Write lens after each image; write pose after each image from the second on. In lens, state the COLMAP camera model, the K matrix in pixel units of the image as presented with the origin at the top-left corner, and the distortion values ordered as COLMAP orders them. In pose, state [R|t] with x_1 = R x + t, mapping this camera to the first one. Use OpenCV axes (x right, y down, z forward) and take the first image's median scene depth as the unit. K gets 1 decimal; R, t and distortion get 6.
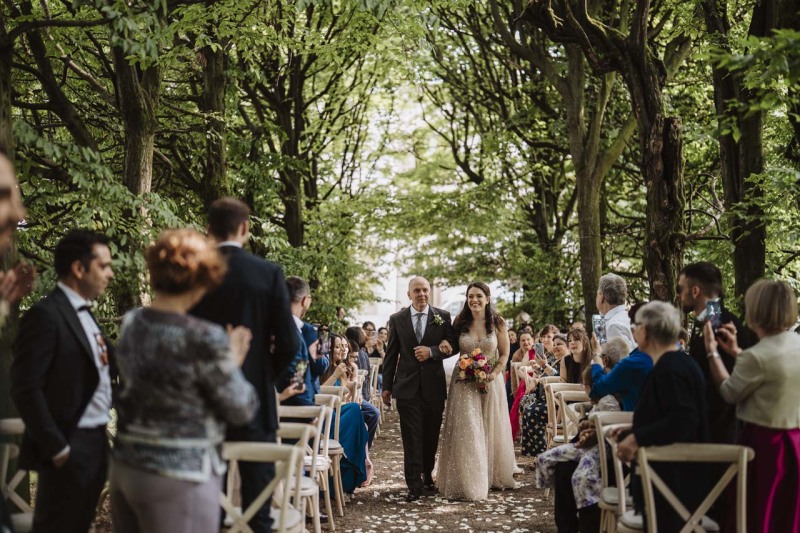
lens RADIAL K [[1121.9, 0, 400.0], [0, 1121.9, 266.5], [0, 0, 1]] dist [-0.127690, 1.025993]
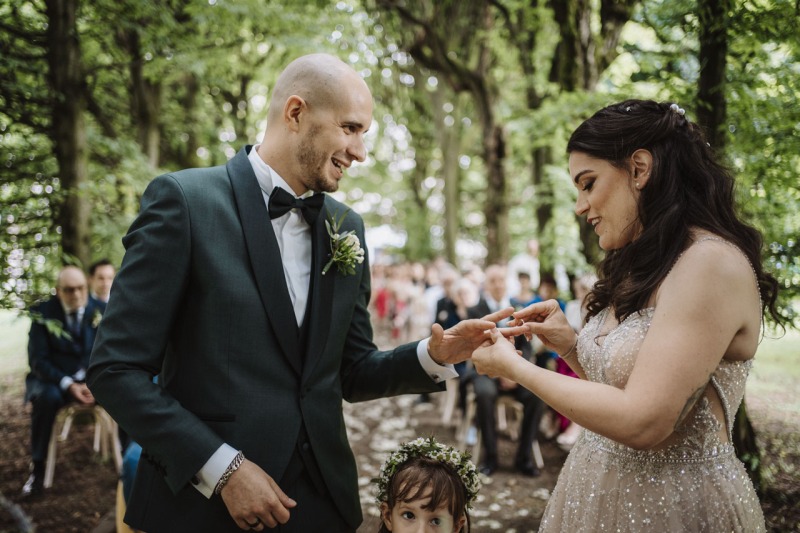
lens RADIAL K [[836.0, 0, 400.0], [0, 836.0, 266.5], [0, 0, 1]] dist [-0.021593, 0.186020]
pose [[0.994399, 0.008023, 0.105390, -0.010780], [-0.014420, 0.998090, 0.060073, -0.005332], [-0.104706, -0.061256, 0.992615, -0.099997]]
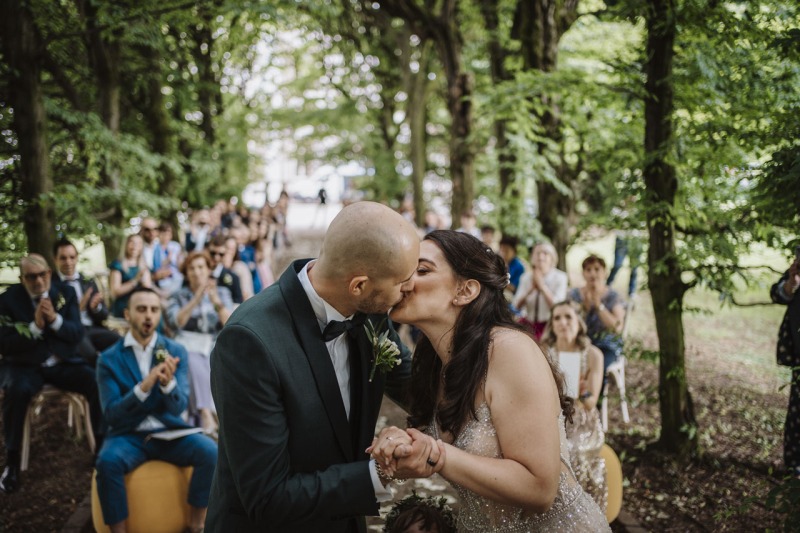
lens RADIAL K [[836.0, 0, 400.0], [0, 836.0, 266.5], [0, 0, 1]] dist [-0.021593, 0.186020]
pose [[0.990409, -0.015999, 0.137240, -0.005792], [-0.004989, 0.988485, 0.151237, -0.034654], [-0.138079, -0.150471, 0.978924, -0.110501]]
